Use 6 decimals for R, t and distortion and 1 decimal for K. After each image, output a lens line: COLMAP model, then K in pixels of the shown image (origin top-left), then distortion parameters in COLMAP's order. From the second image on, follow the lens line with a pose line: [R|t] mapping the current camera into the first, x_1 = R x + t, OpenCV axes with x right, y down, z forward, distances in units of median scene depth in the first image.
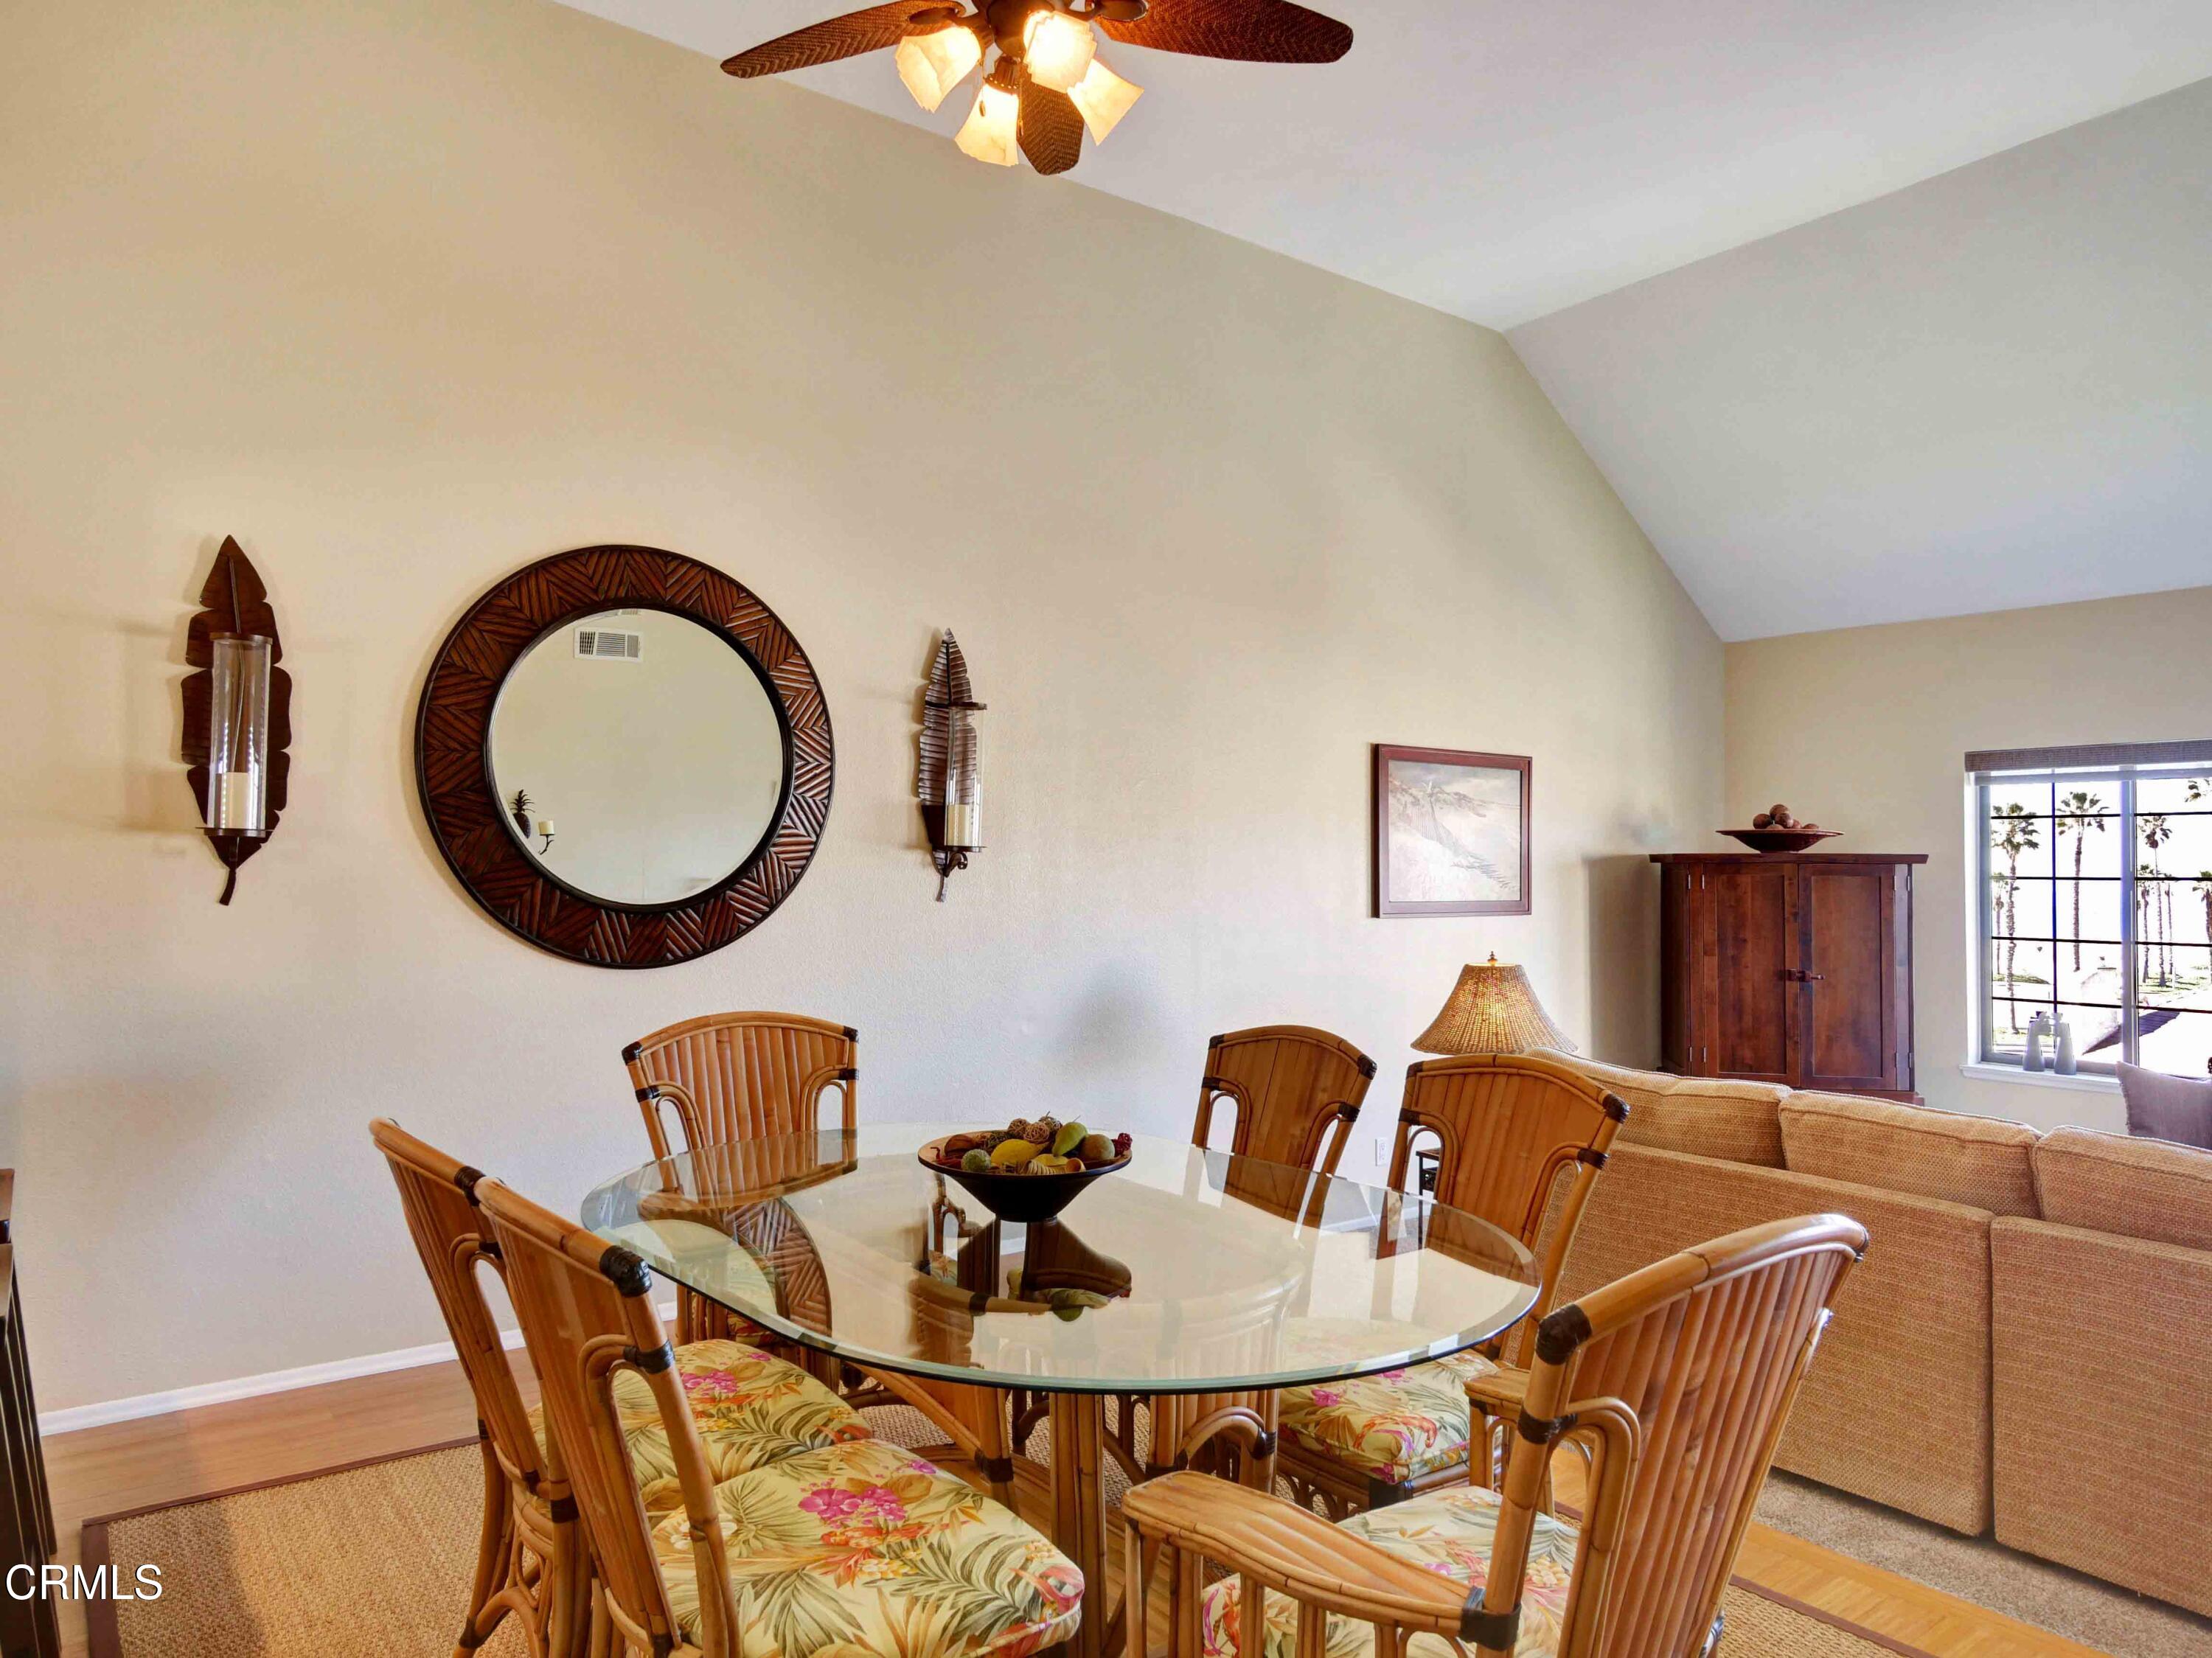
lens RADIAL K [[1450.4, 0, 1092.5], [0, 1450.4, 826.7], [0, 0, 1]] dist [0.005284, -0.001428]
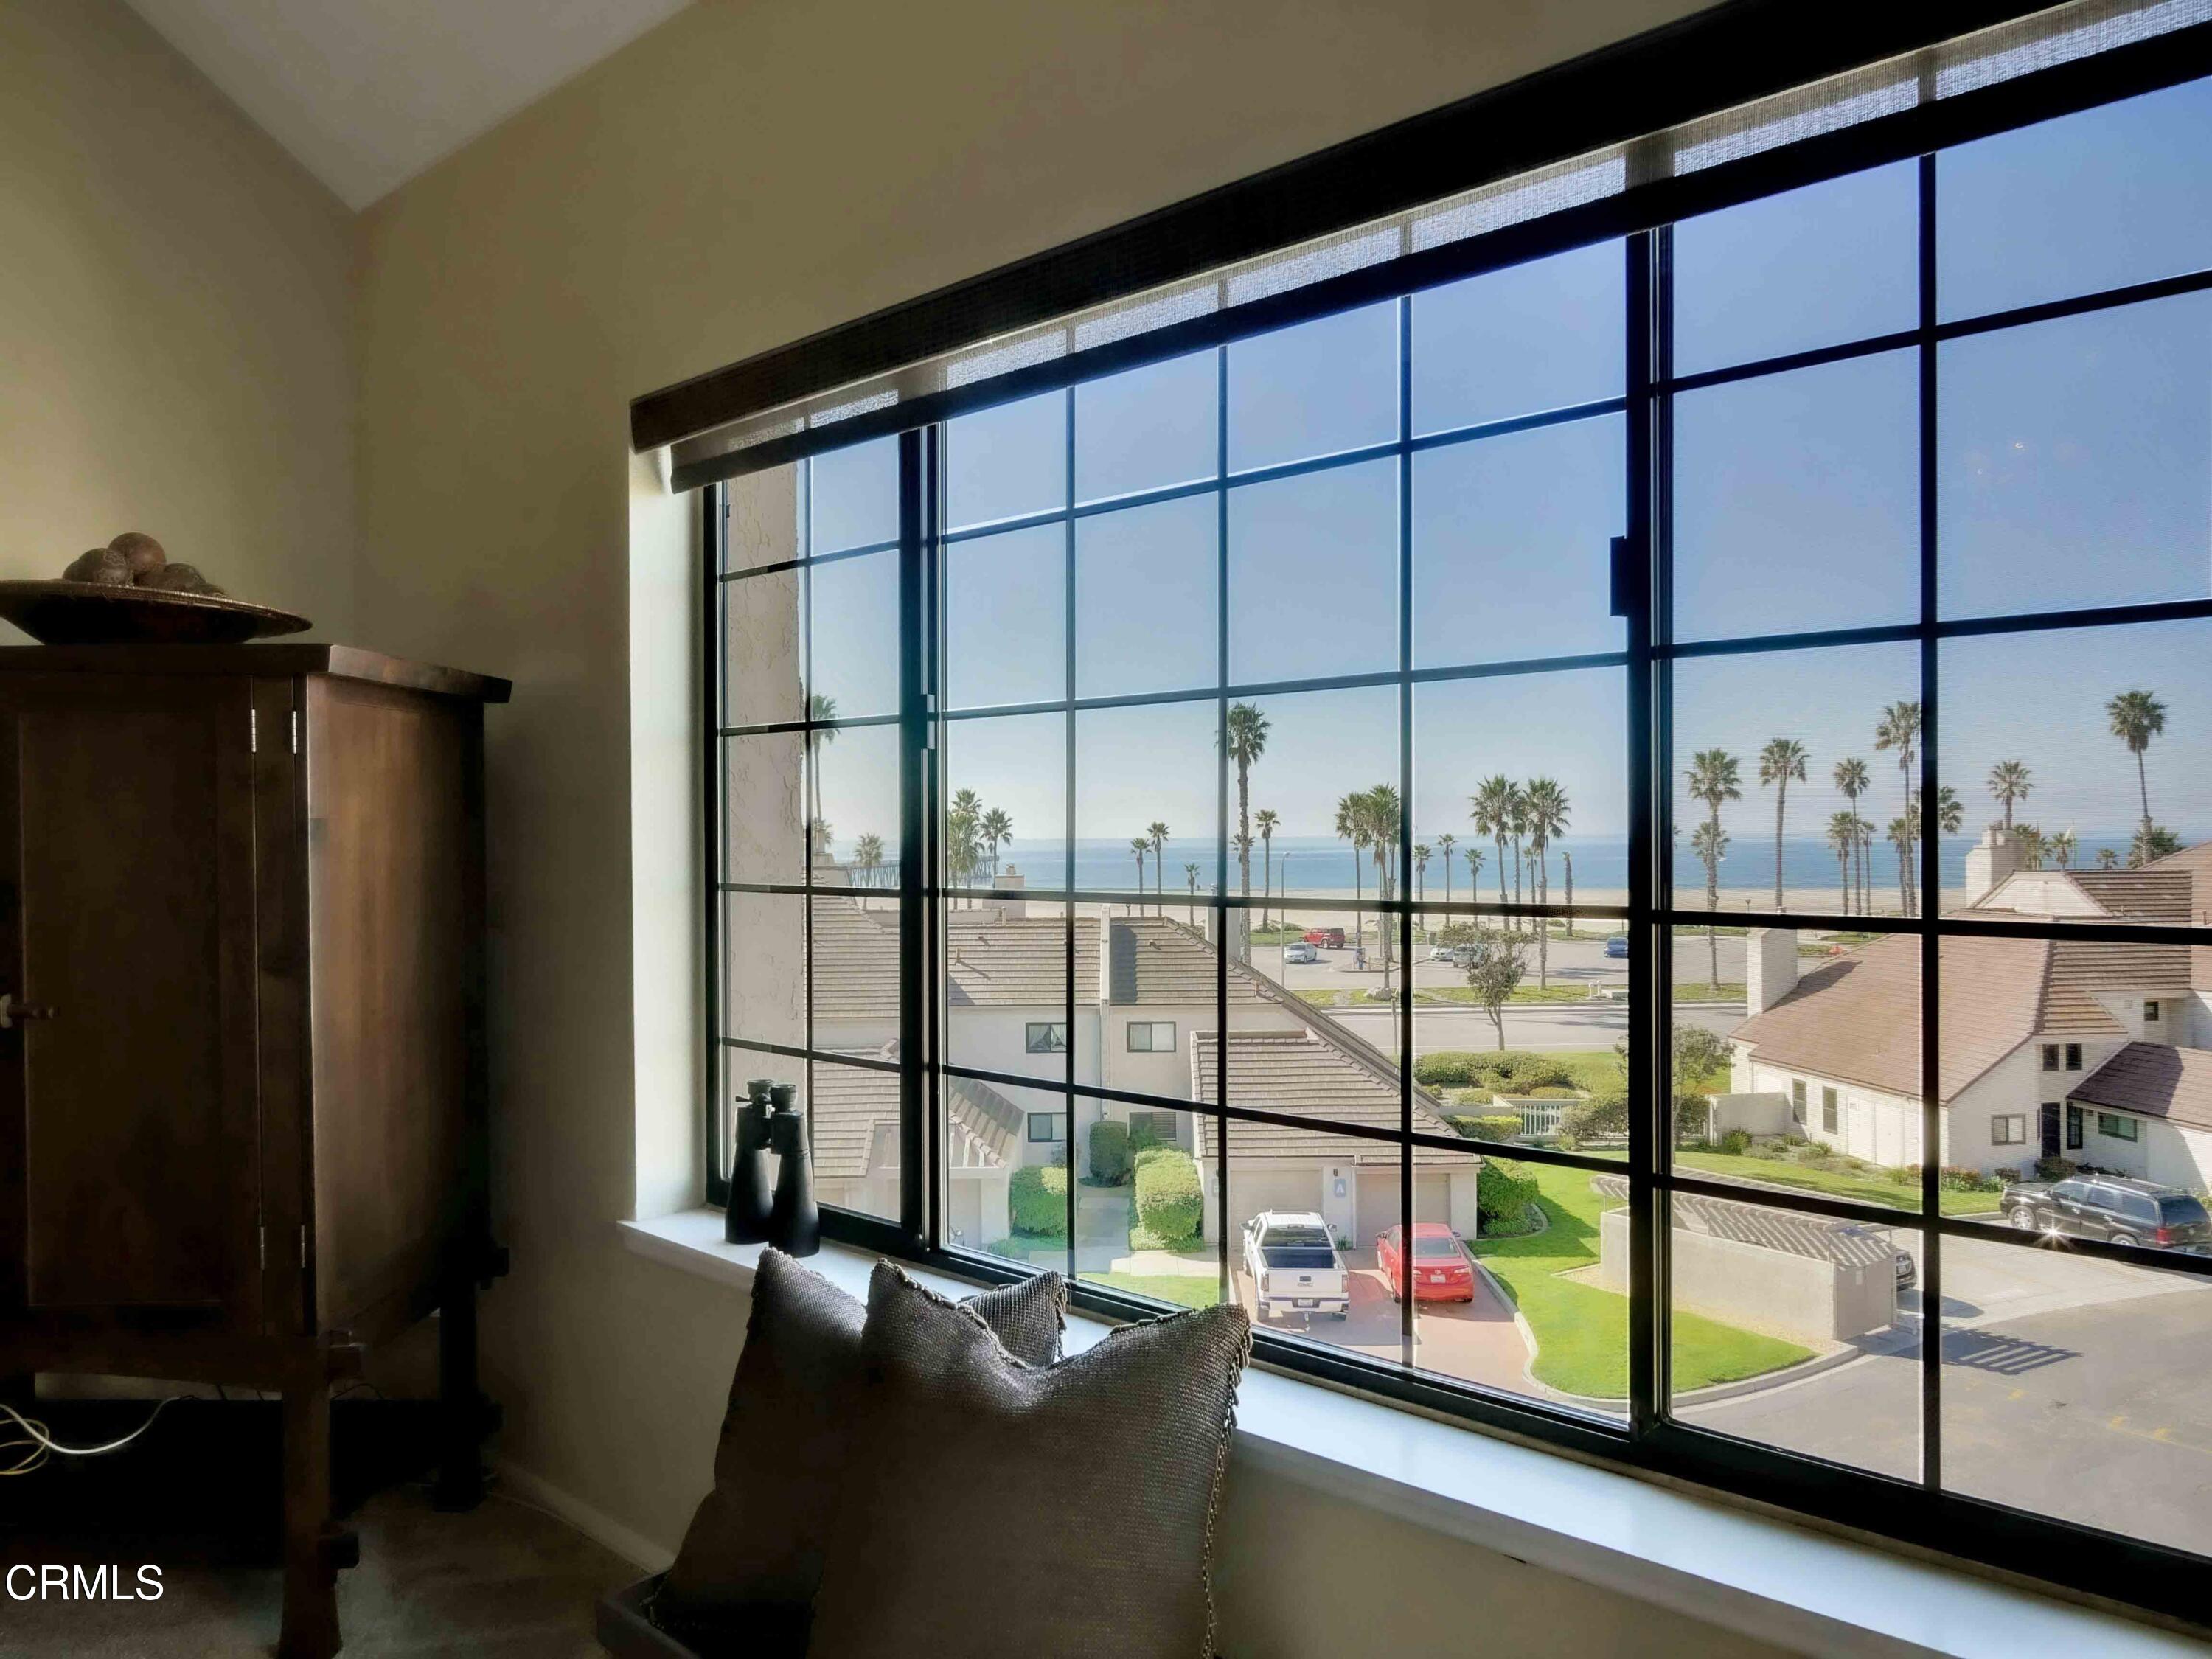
lens RADIAL K [[1499.2, 0, 1066.4], [0, 1499.2, 815.5], [0, 0, 1]] dist [-0.014862, 0.003513]
pose [[0.991026, -0.012155, 0.133115, 1.245627], [0.009942, 0.999801, 0.017275, 0.100018], [-0.133298, -0.015797, 0.990950, 1.109968]]
